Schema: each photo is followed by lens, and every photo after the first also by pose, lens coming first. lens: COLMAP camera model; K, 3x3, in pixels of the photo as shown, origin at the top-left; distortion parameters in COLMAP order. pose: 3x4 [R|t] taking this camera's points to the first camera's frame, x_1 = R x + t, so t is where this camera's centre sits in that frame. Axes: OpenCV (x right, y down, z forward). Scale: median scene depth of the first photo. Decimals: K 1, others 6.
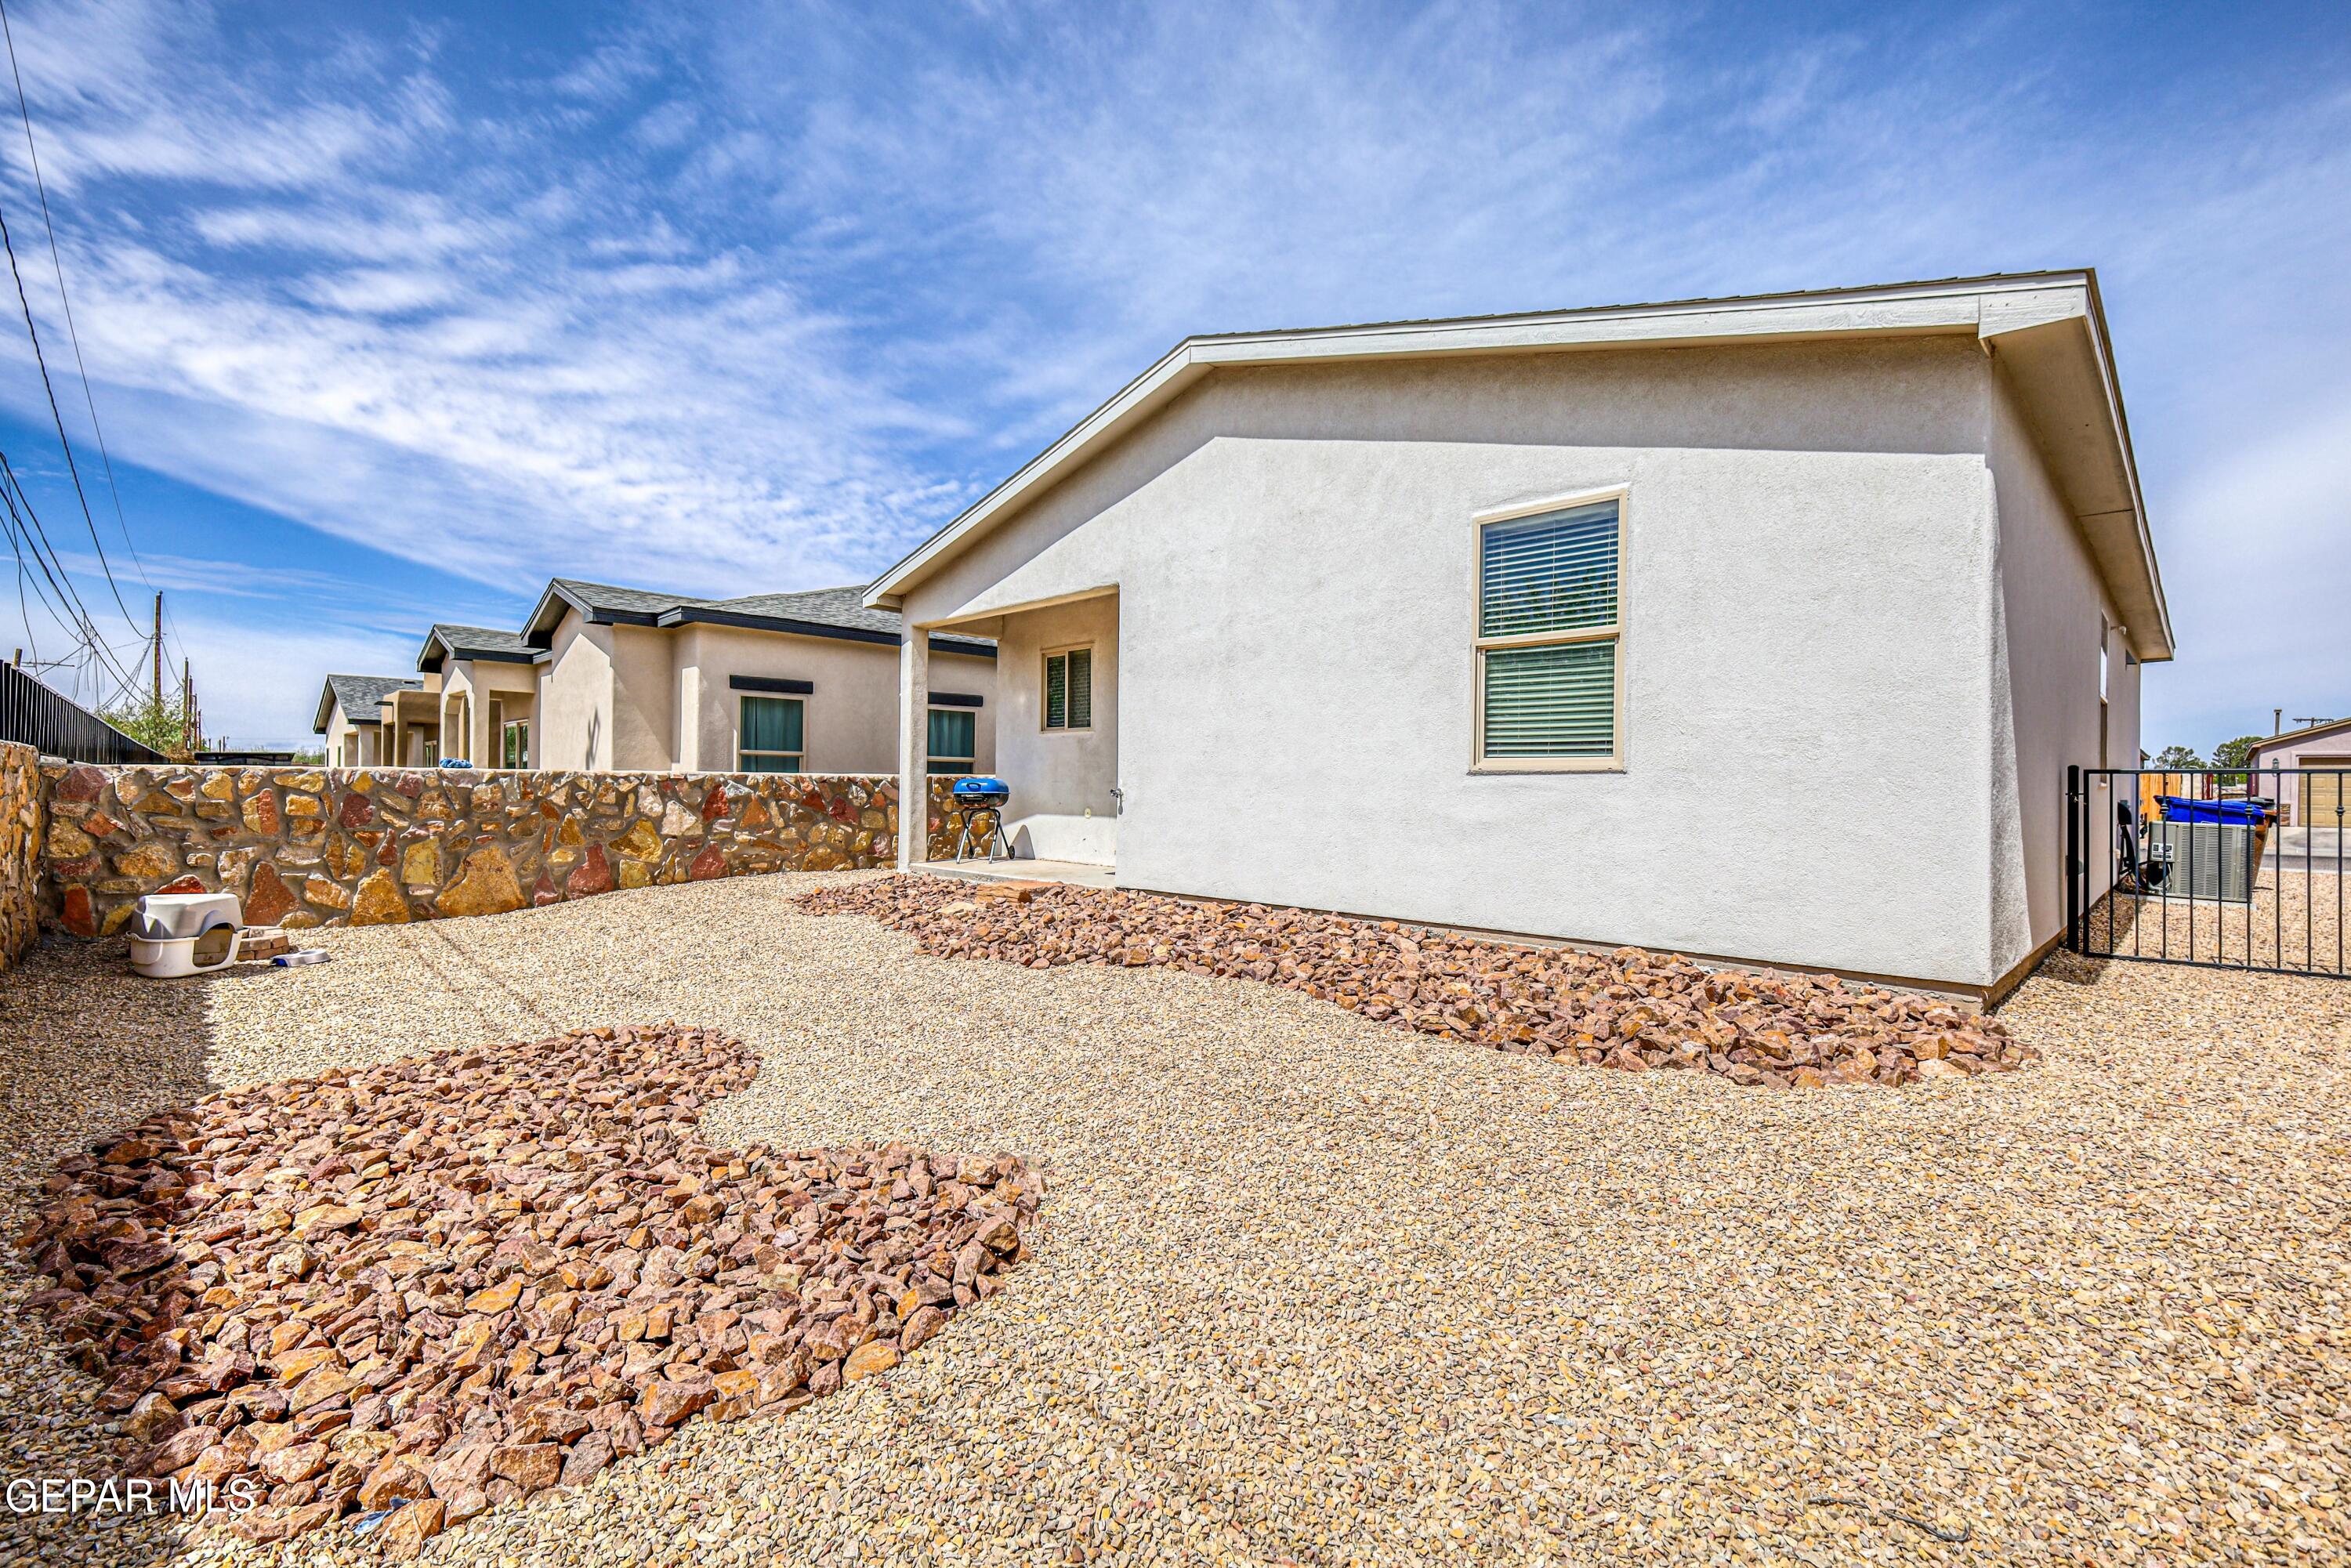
lens RADIAL K [[999.3, 0, 1160.2], [0, 999.3, 782.4], [0, 0, 1]] dist [-0.002976, -0.000028]
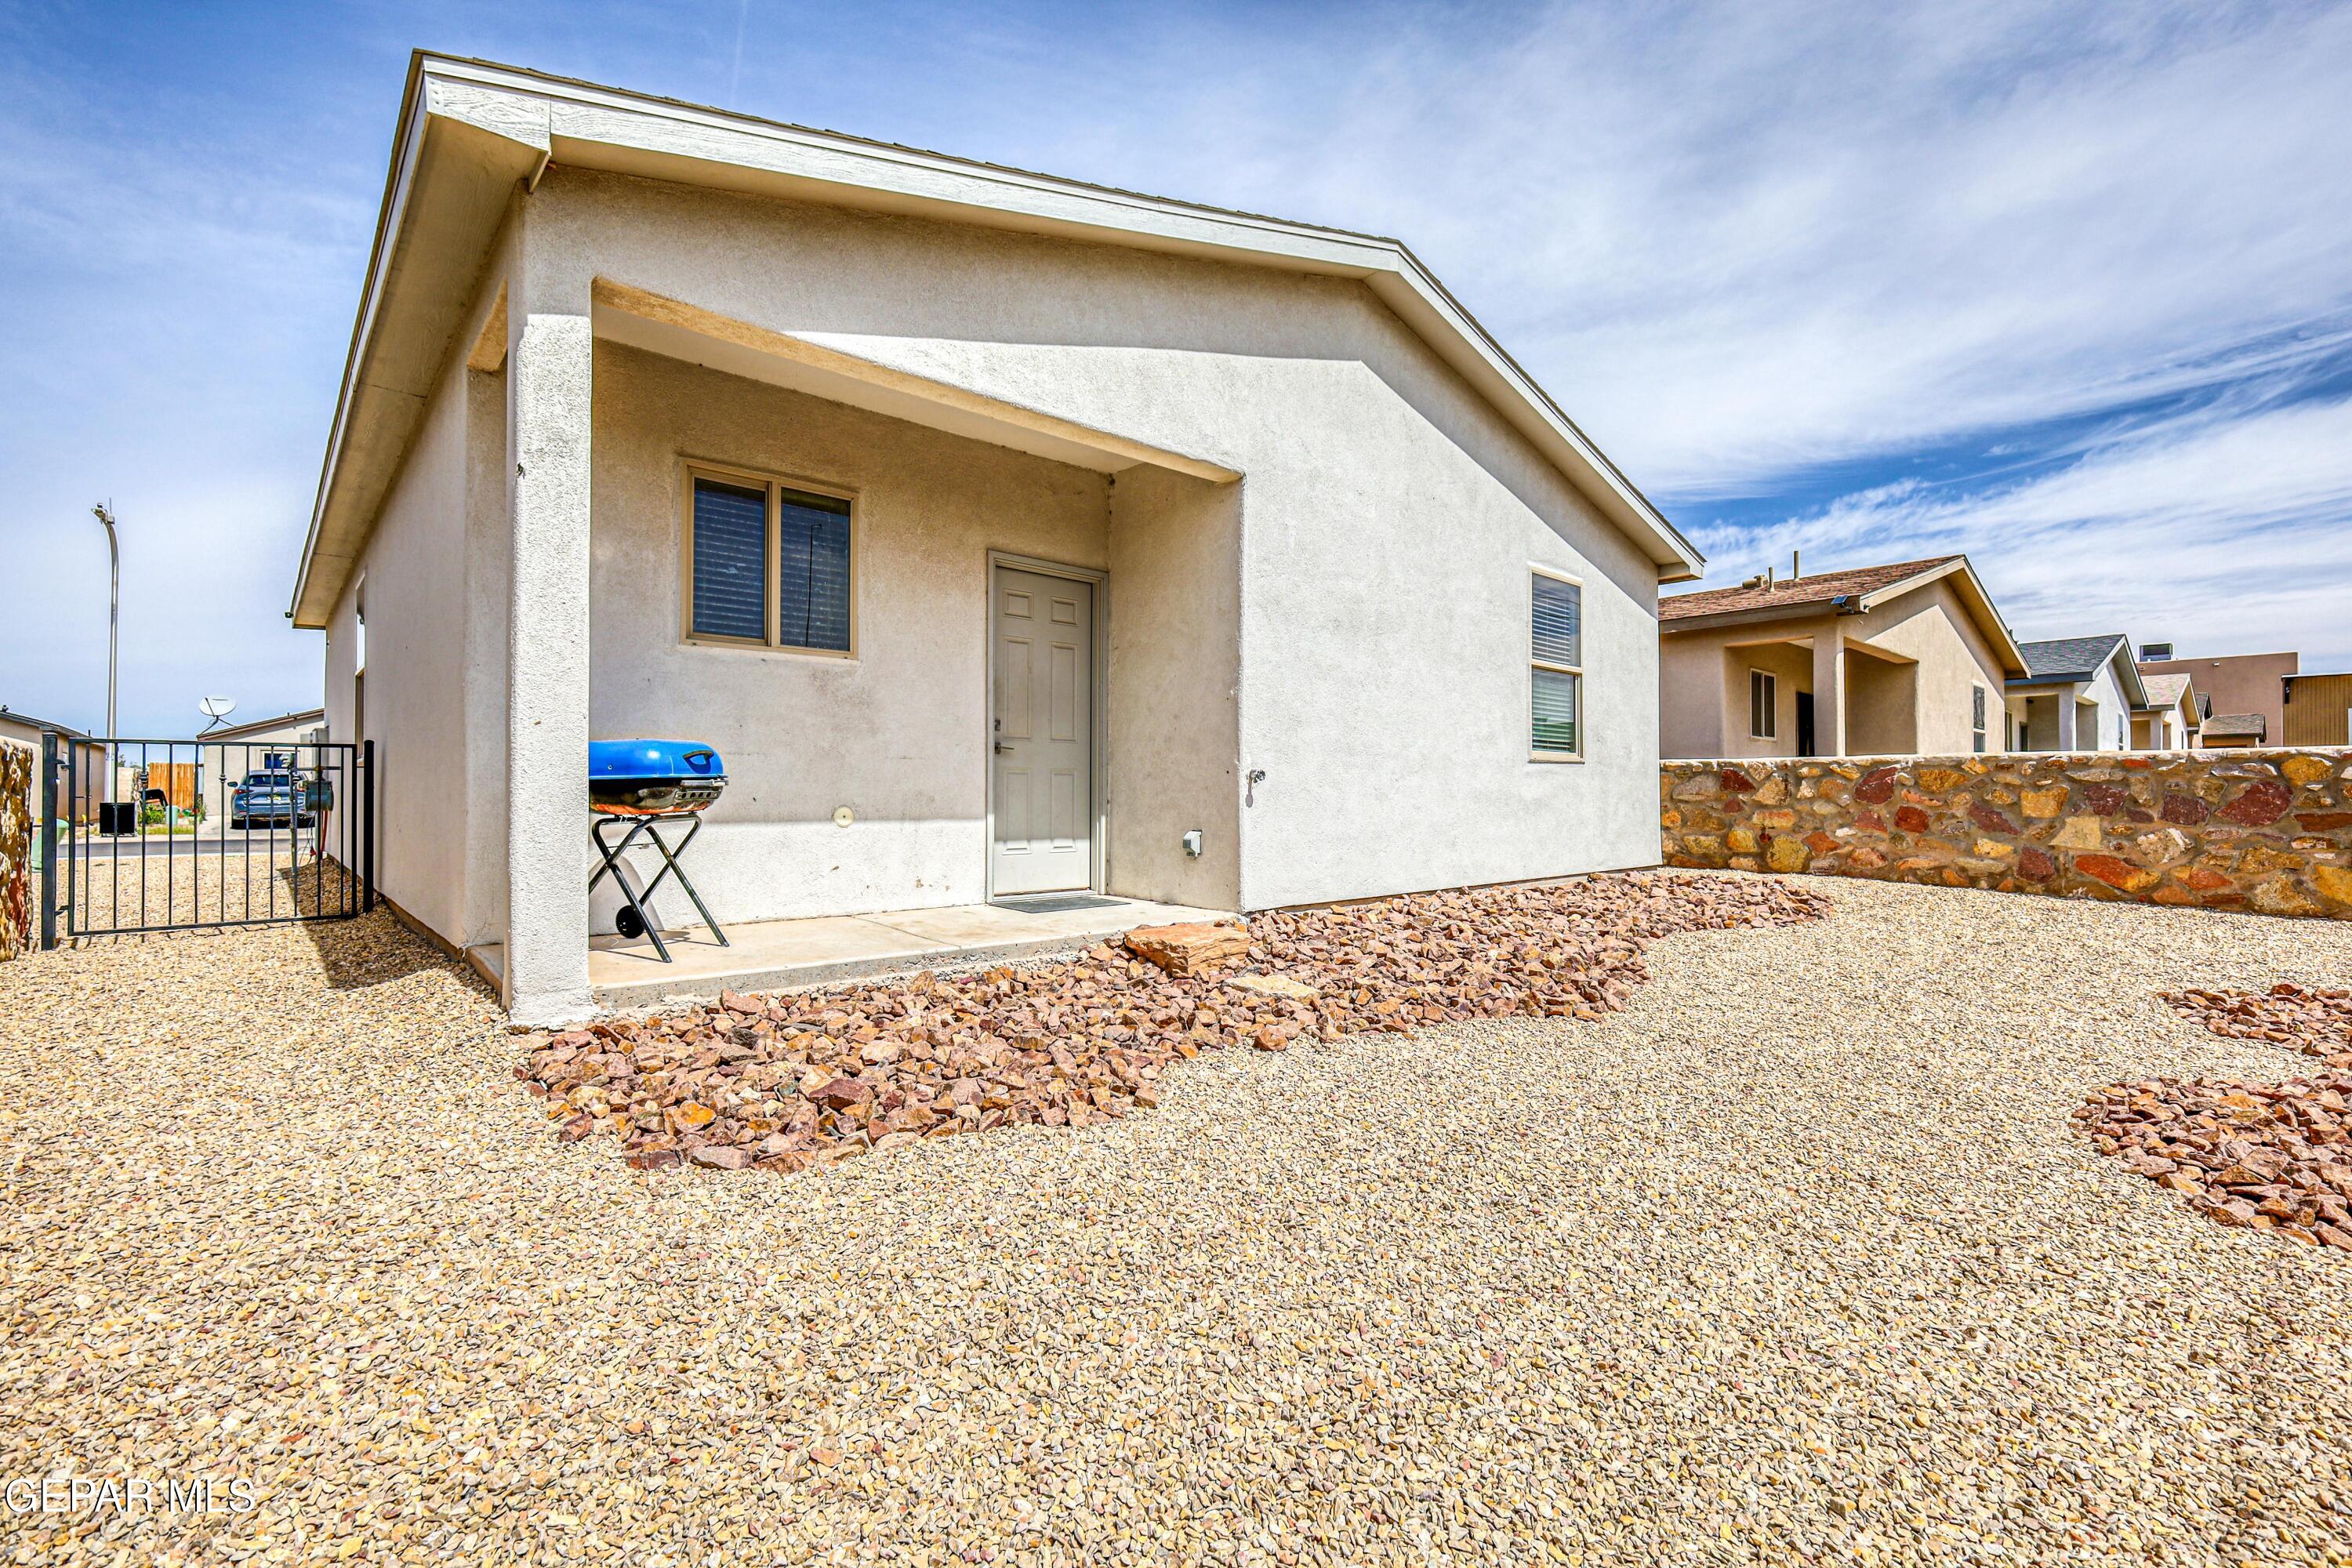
lens RADIAL K [[999.7, 0, 1160.7], [0, 999.7, 782.4], [0, 0, 1]] dist [-0.002976, -0.000028]
pose [[0.058870, 0.007718, 0.998236, -0.856006], [-0.002207, 0.999969, -0.007601, 0.024500], [-0.998263, -0.001756, 0.058885, 1.182150]]
